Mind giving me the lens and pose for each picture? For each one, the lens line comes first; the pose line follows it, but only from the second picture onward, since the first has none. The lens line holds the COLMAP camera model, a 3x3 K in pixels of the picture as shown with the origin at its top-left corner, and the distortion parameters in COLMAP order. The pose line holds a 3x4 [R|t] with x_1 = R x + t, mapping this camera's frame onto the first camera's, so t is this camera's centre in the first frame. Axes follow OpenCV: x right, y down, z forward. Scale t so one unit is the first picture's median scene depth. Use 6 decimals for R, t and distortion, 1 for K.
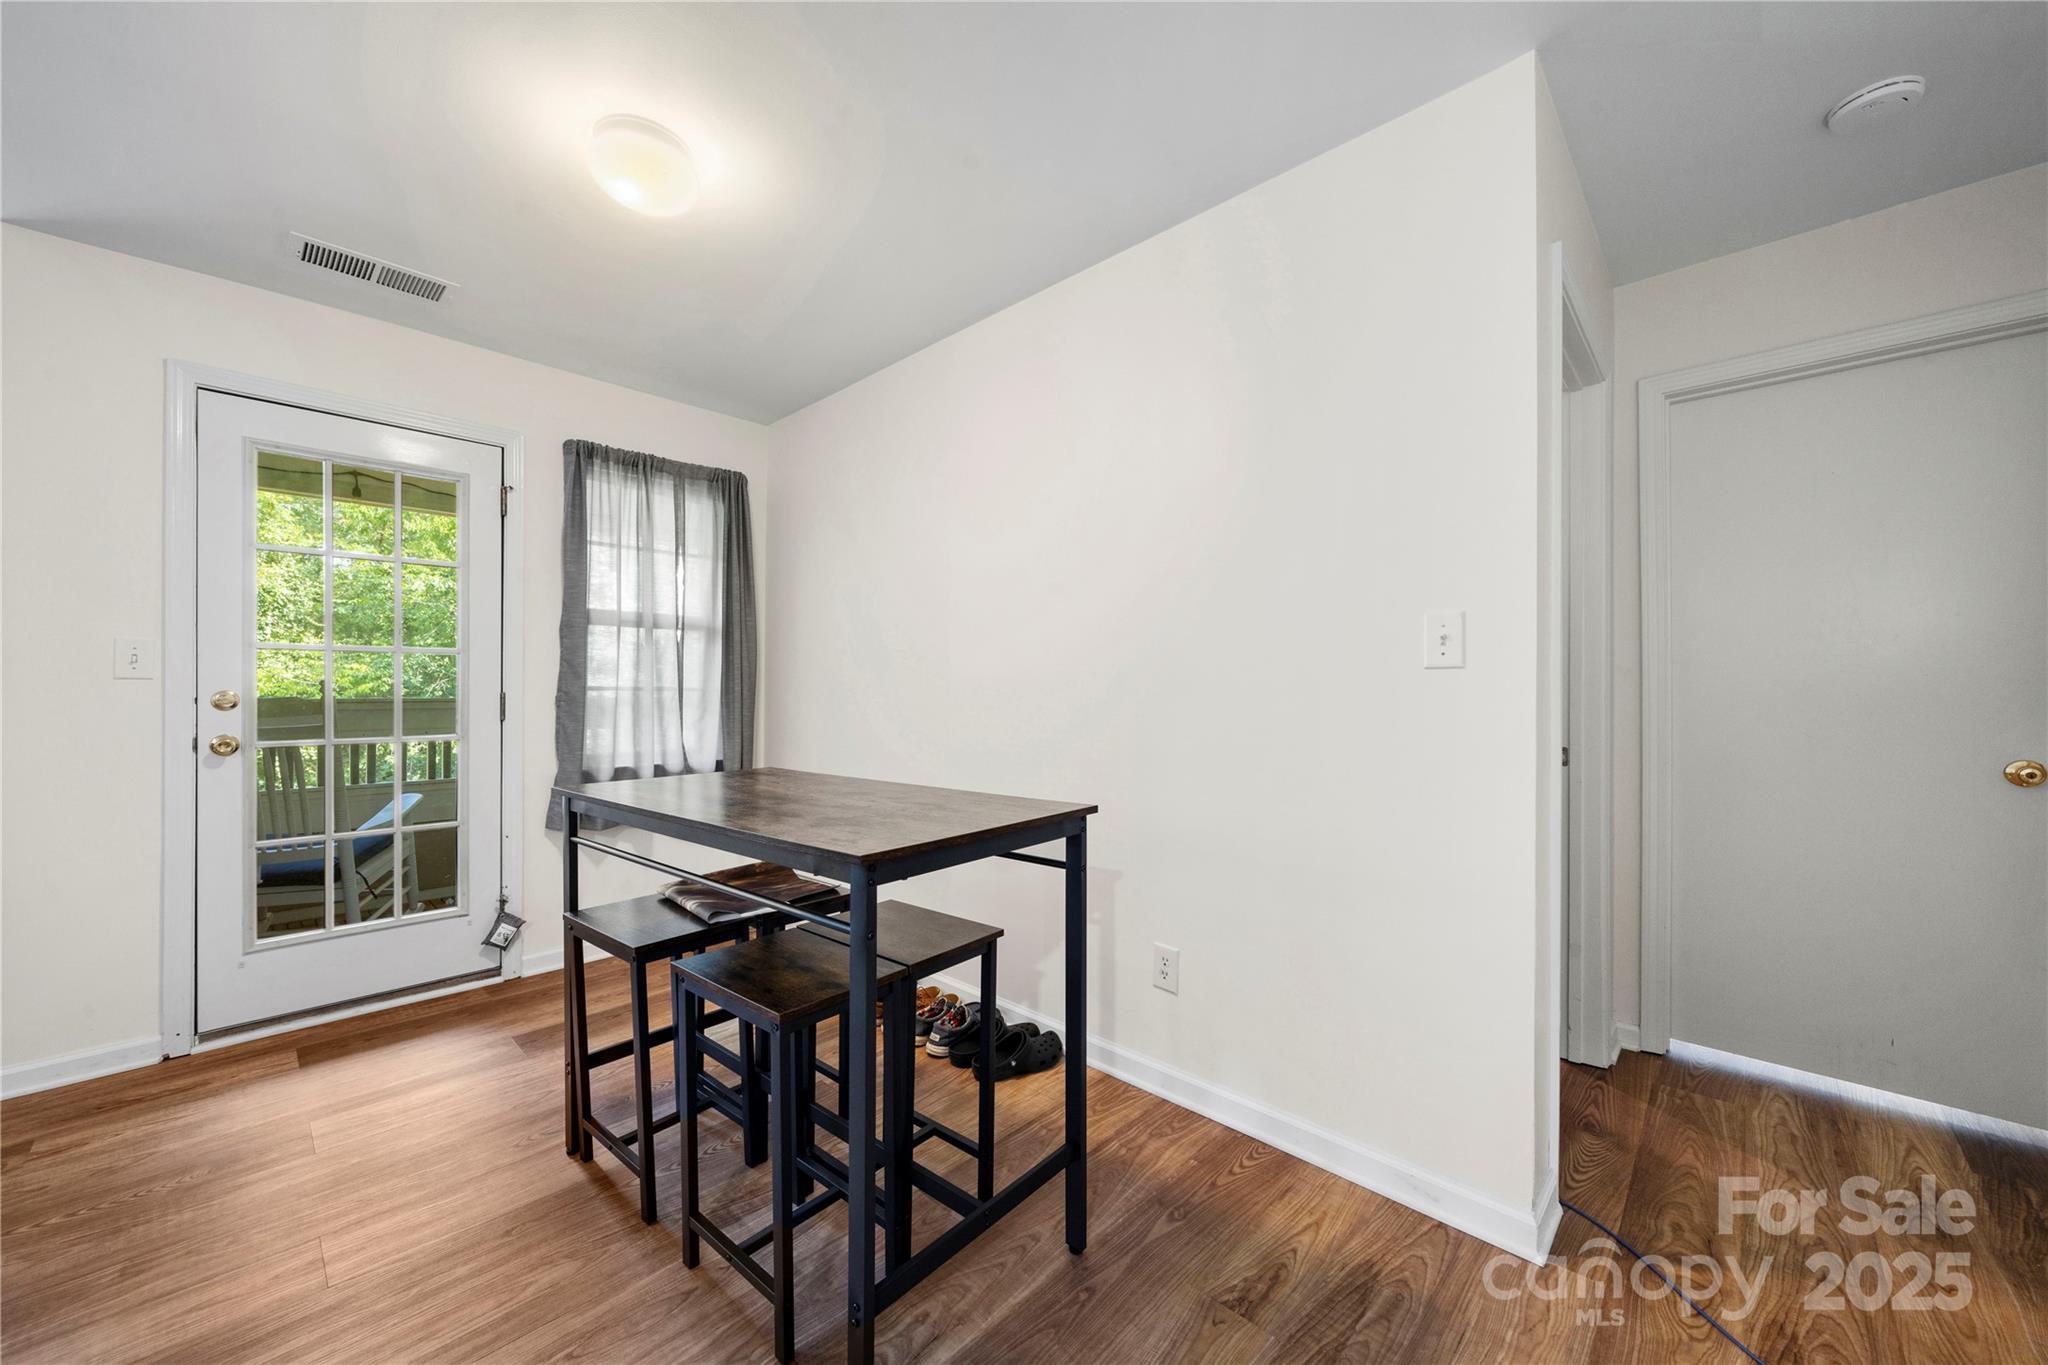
lens RADIAL K [[779.2, 0, 1047.9], [0, 779.2, 688.2], [0, 0, 1]] dist [-0.000663, -0.000088]
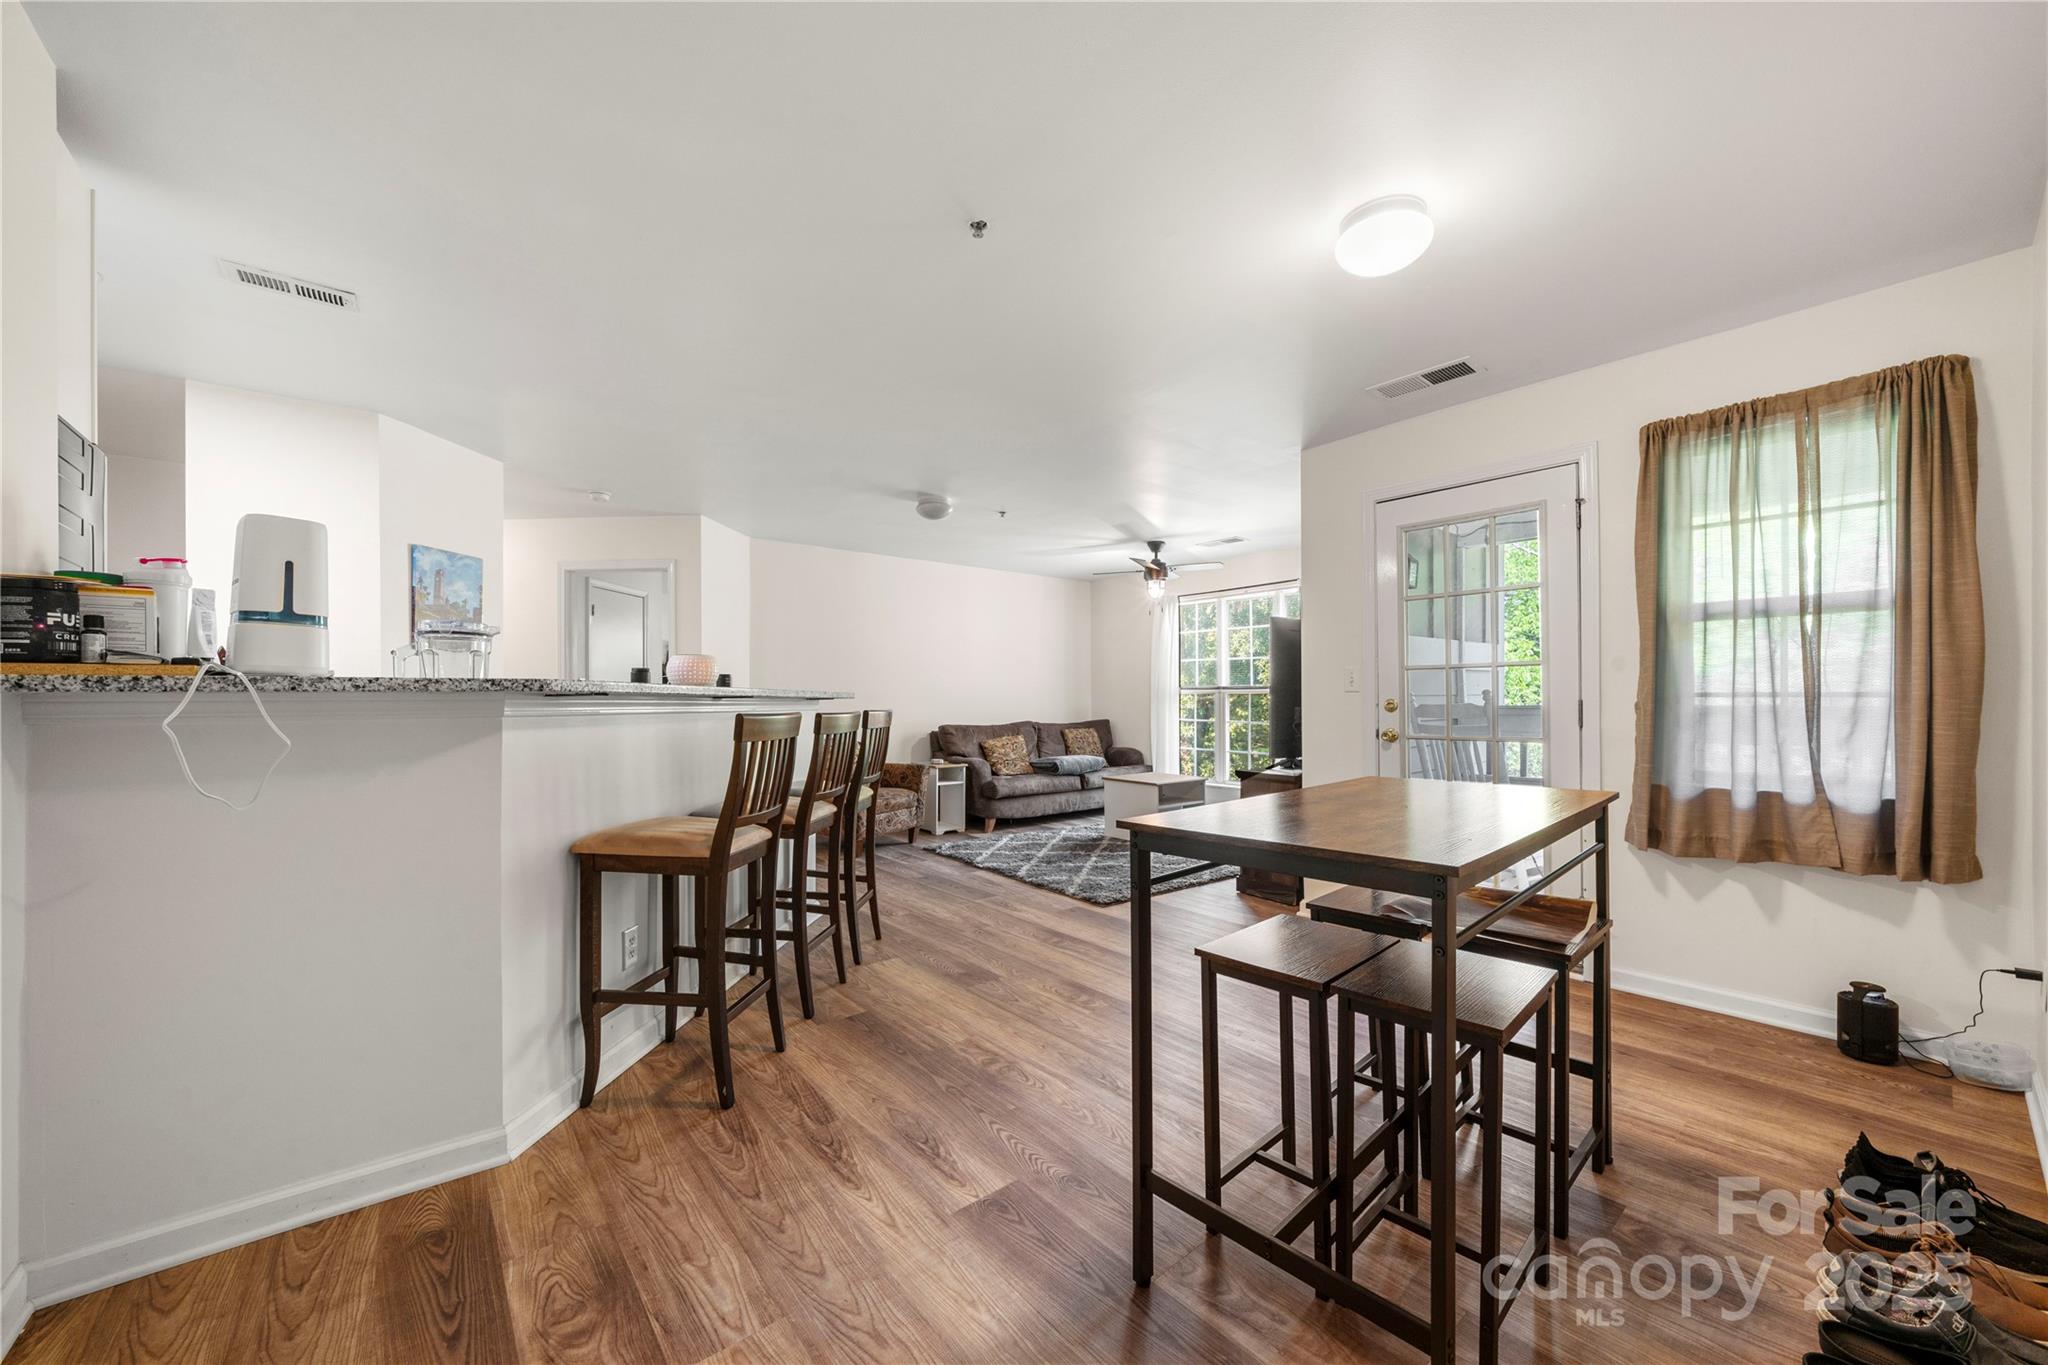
lens RADIAL K [[753.0, 0, 1013.7], [0, 753.0, 694.2], [0, 0, 1]] dist [-0.000348, -0.000102]
pose [[-0.155327, -0.007129, -0.987837, 0.367441], [0.003905, 0.999962, -0.007830, 0.003892], [0.987855, -0.005074, -0.155293, 0.374764]]
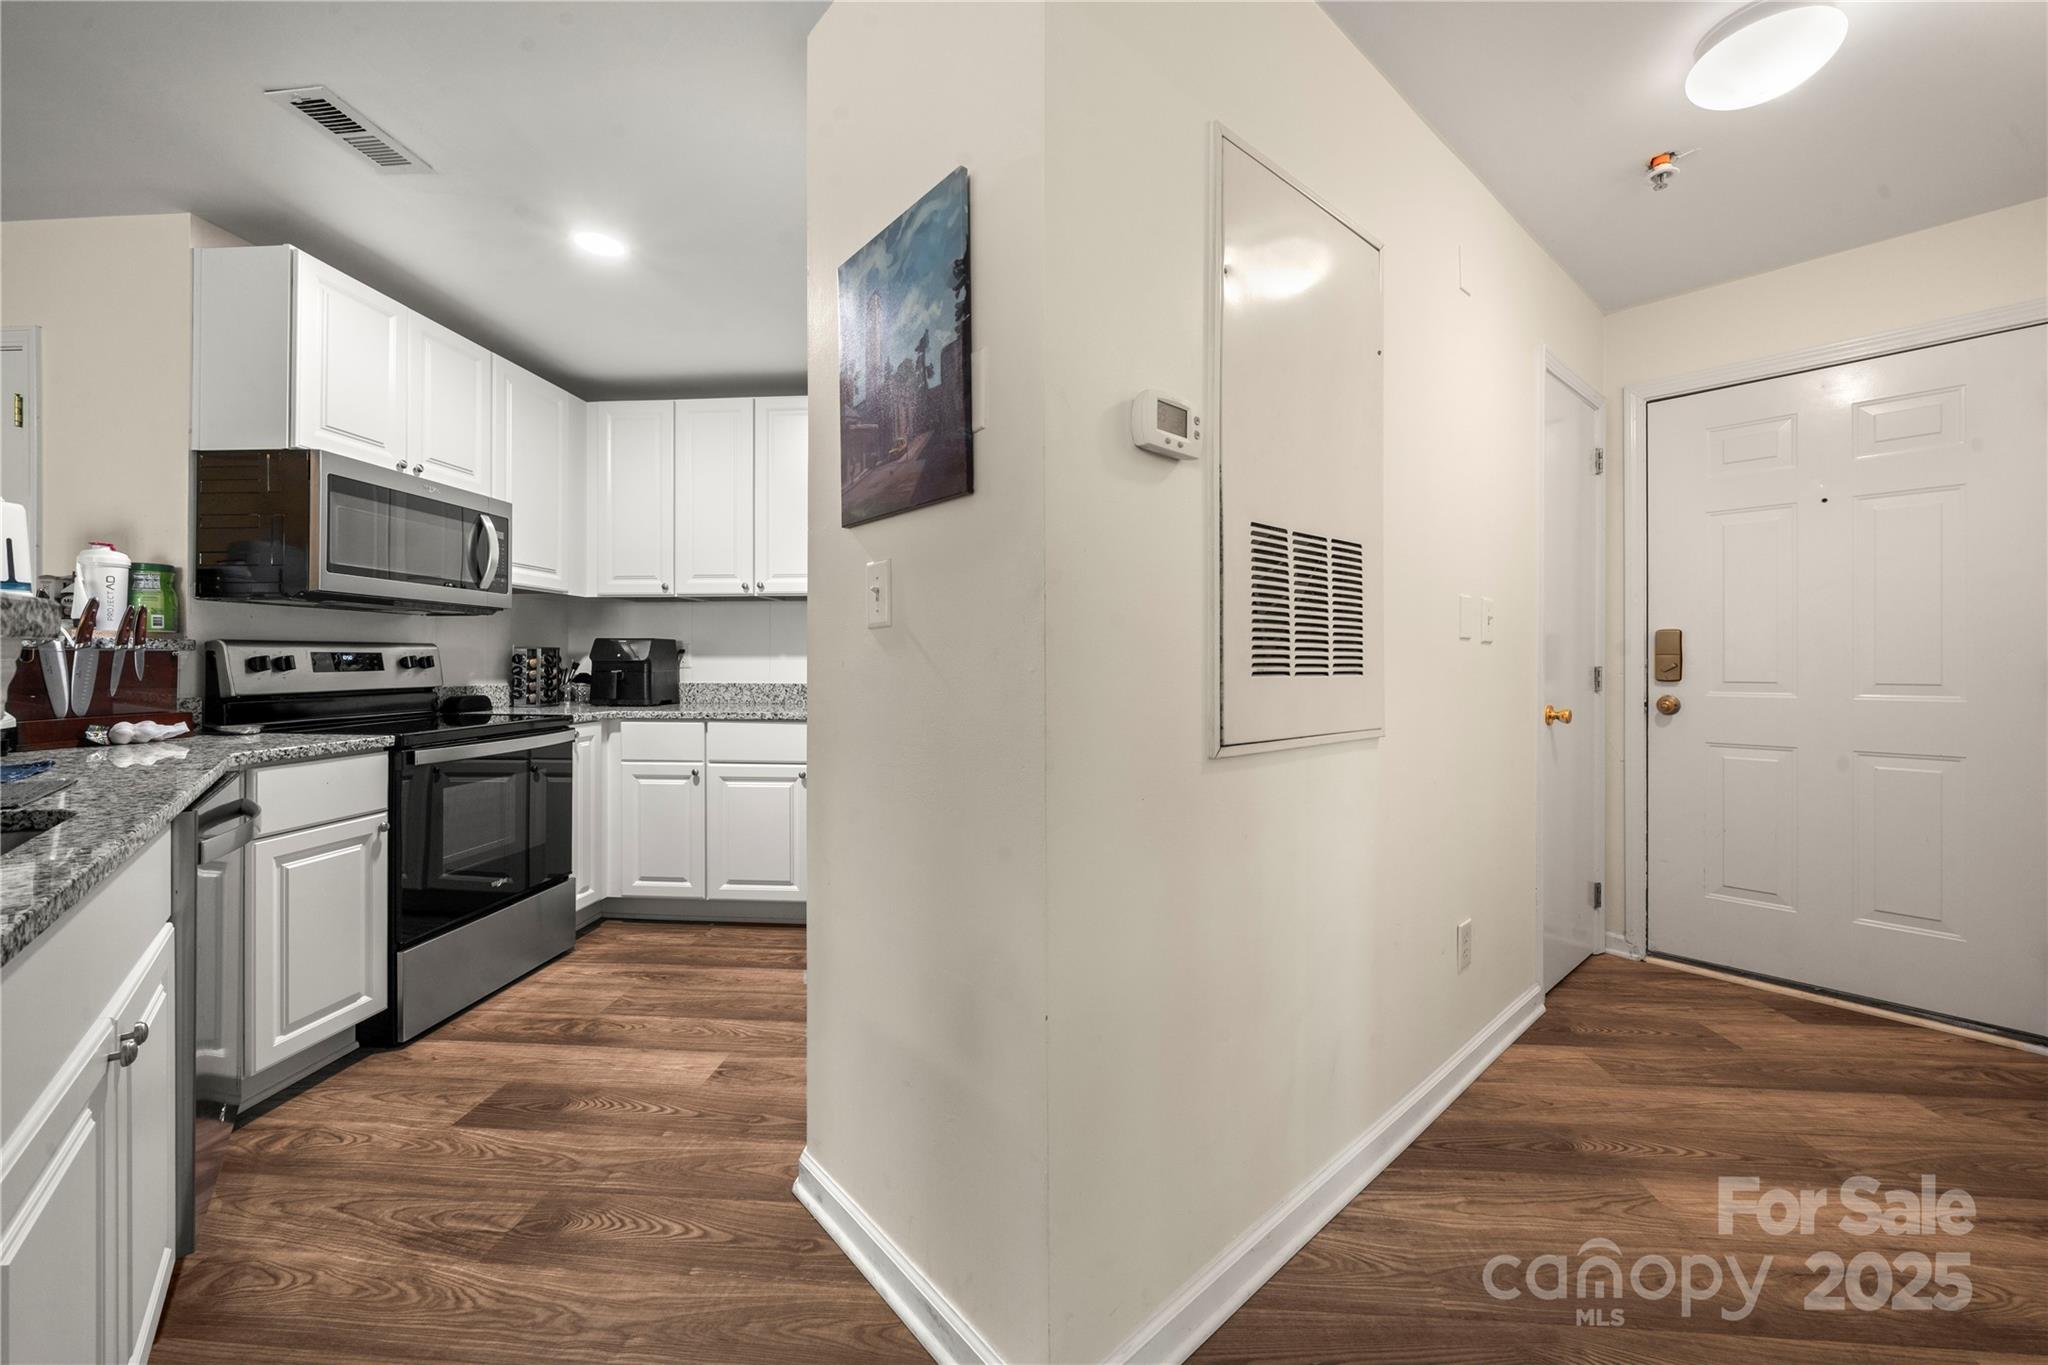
lens RADIAL K [[765.7, 0, 1024.0], [0, 765.7, 663.3], [0, 0, 1]] dist [-0.002867, -0.000376]
pose [[-0.614044, -0.007331, 0.789238, -1.002152], [-0.006205, 0.999971, 0.004462, 0.003435], [-0.789248, -0.002157, -0.614071, -0.465001]]
